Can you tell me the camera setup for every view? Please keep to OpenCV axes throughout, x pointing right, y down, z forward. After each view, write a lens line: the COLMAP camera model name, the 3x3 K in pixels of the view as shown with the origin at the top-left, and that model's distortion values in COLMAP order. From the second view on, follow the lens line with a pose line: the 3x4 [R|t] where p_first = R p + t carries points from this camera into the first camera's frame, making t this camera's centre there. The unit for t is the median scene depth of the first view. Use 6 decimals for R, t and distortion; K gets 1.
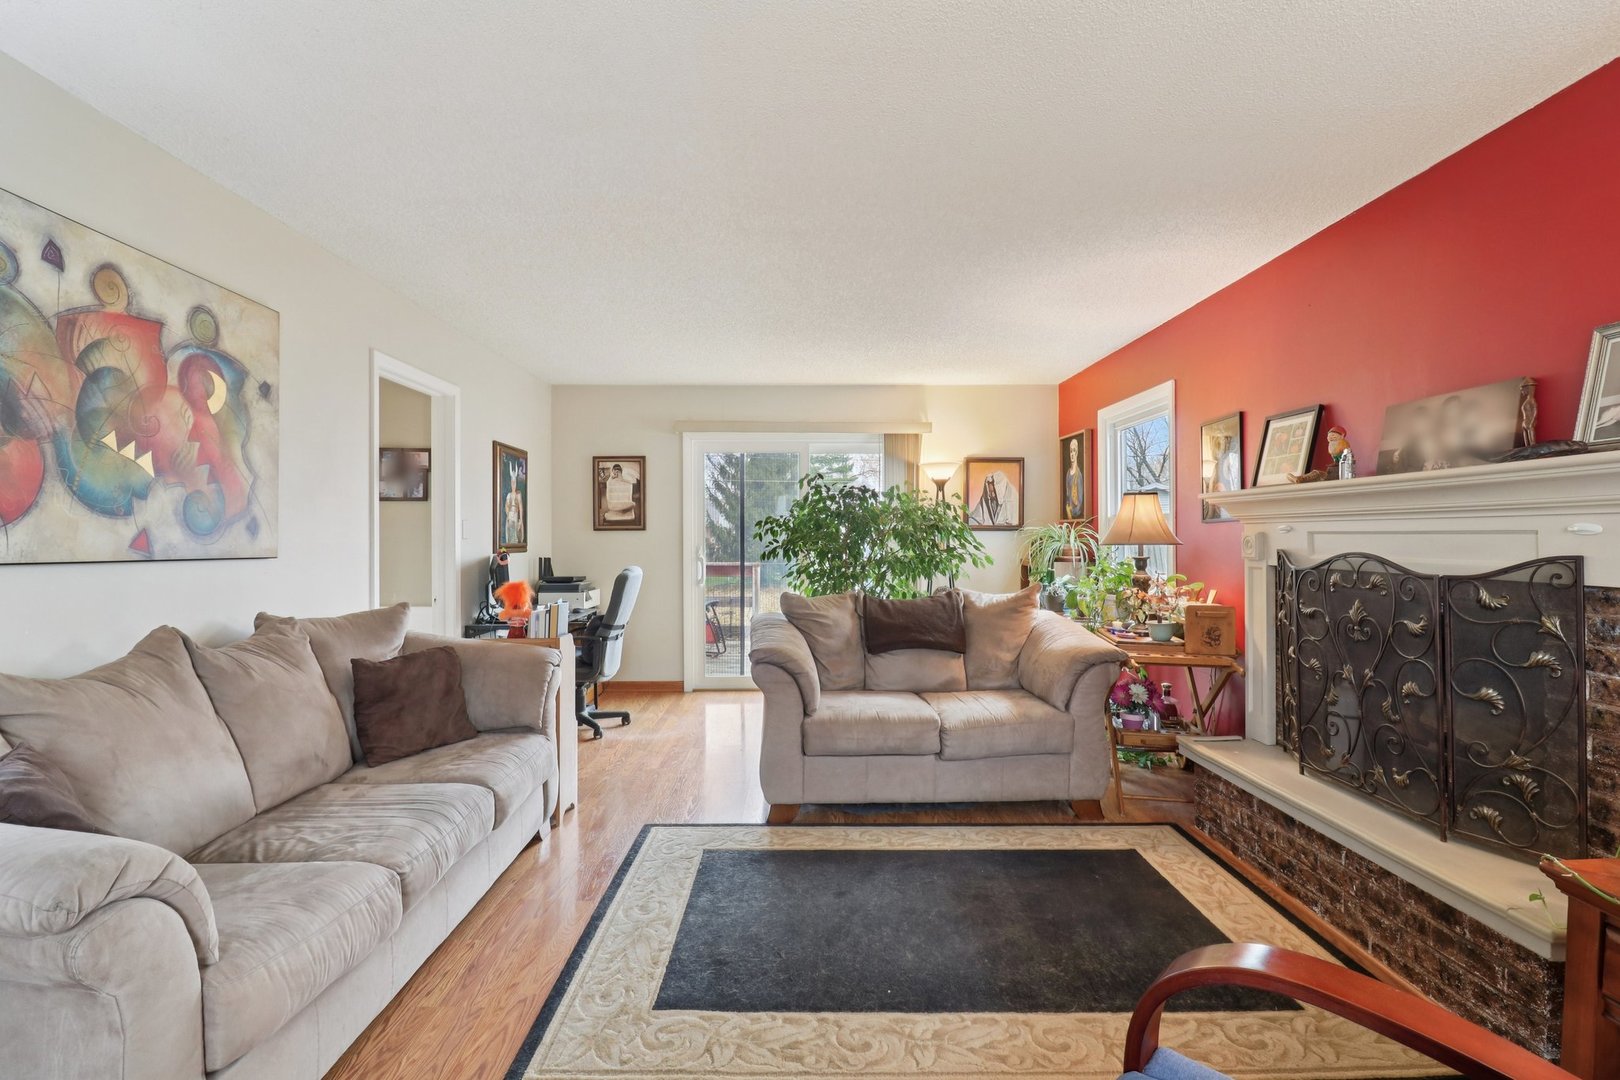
lens RADIAL K [[760.6, 0, 804.1], [0, 760.6, 535.8], [0, 0, 1]] dist [-0.005163, -0.007499]
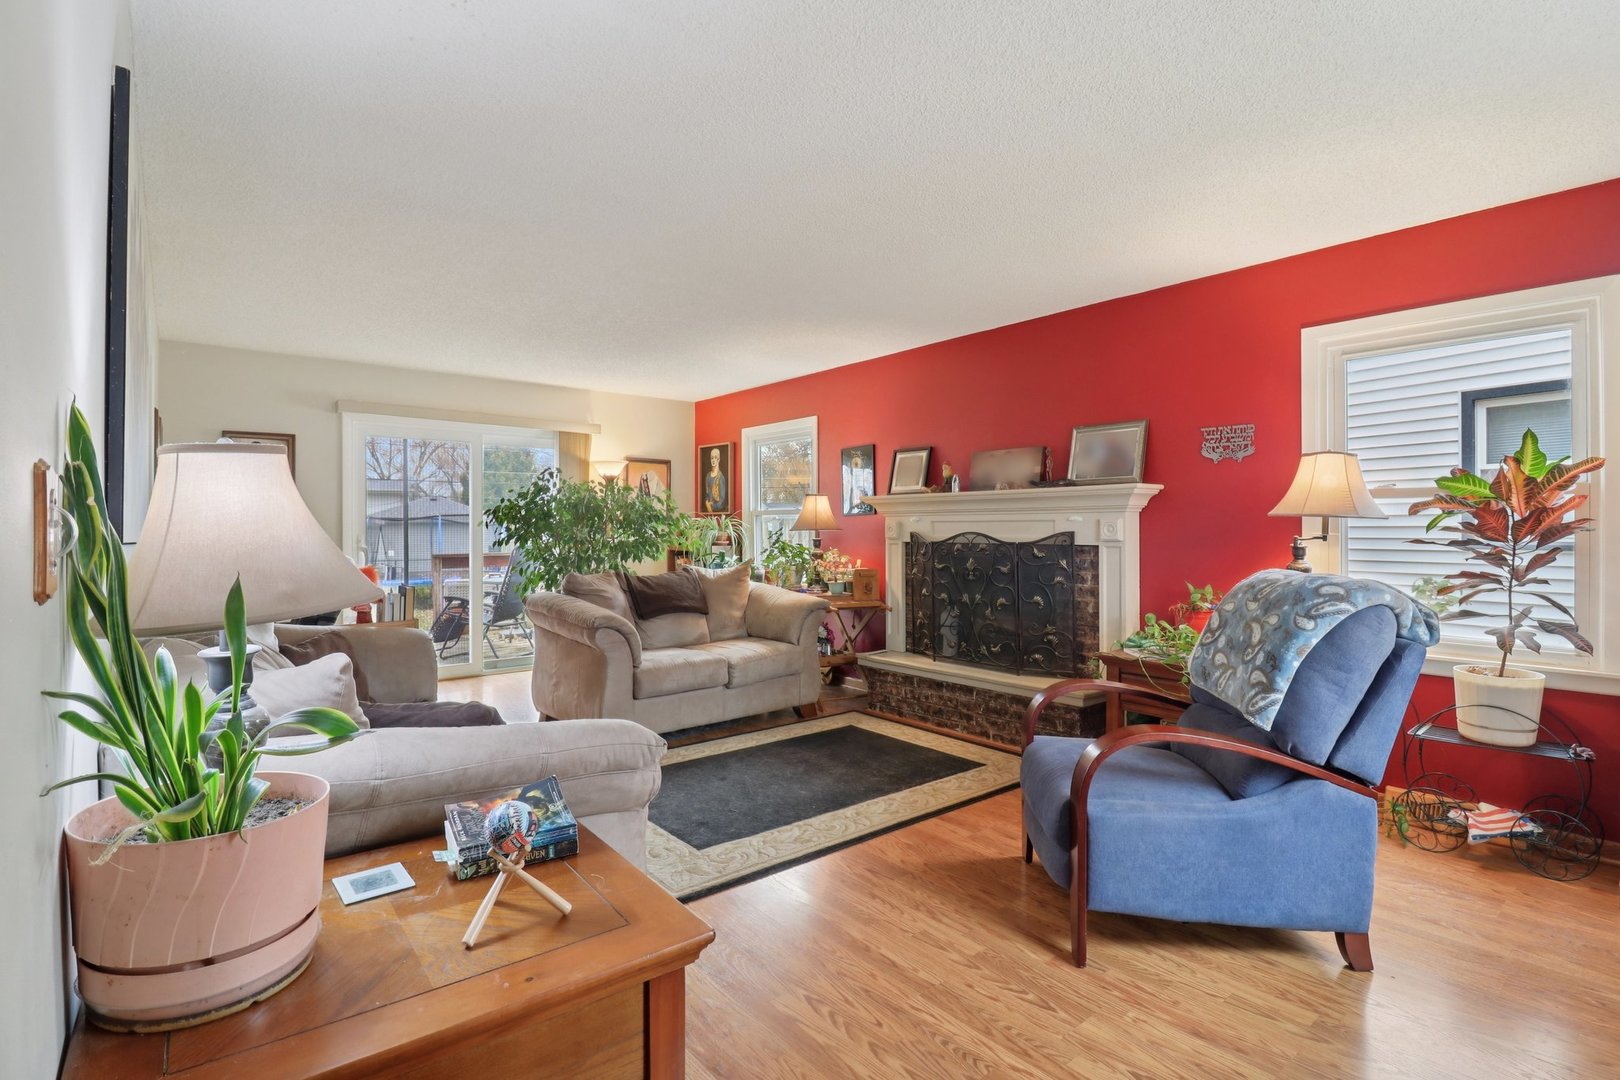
lens RADIAL K [[760.6, 0, 813.9], [0, 760.6, 533.3], [0, 0, 1]] dist [-0.005163, -0.007499]
pose [[0.776677, -0.003864, 0.629888, -0.603467], [0.000080, 0.999982, 0.006036, 0.010965], [-0.629899, -0.004638, 0.776663, -0.160824]]
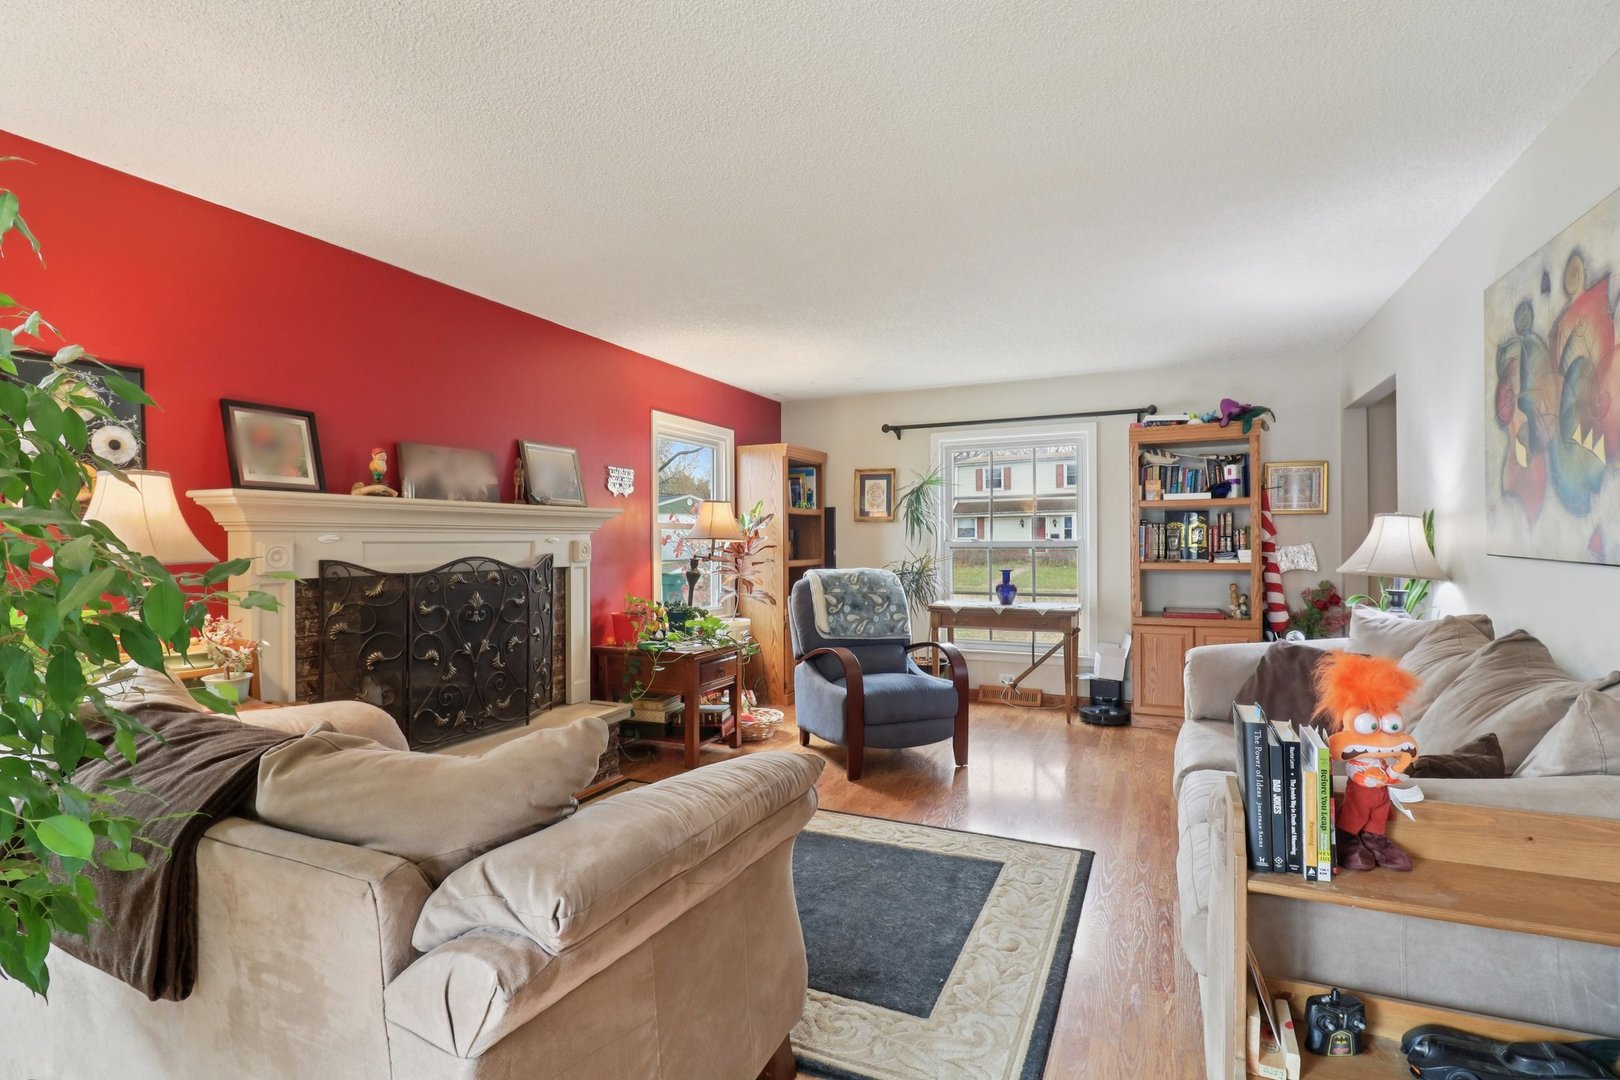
lens RADIAL K [[760.6, 0, 796.8], [0, 760.6, 542.3], [0, 0, 1]] dist [-0.005163, -0.007499]
pose [[-0.895092, 0.007870, 0.445812, -0.323430], [0.007910, 0.999967, -0.001772, 0.001933], [-0.445811, 0.001940, -0.895125, 1.620706]]
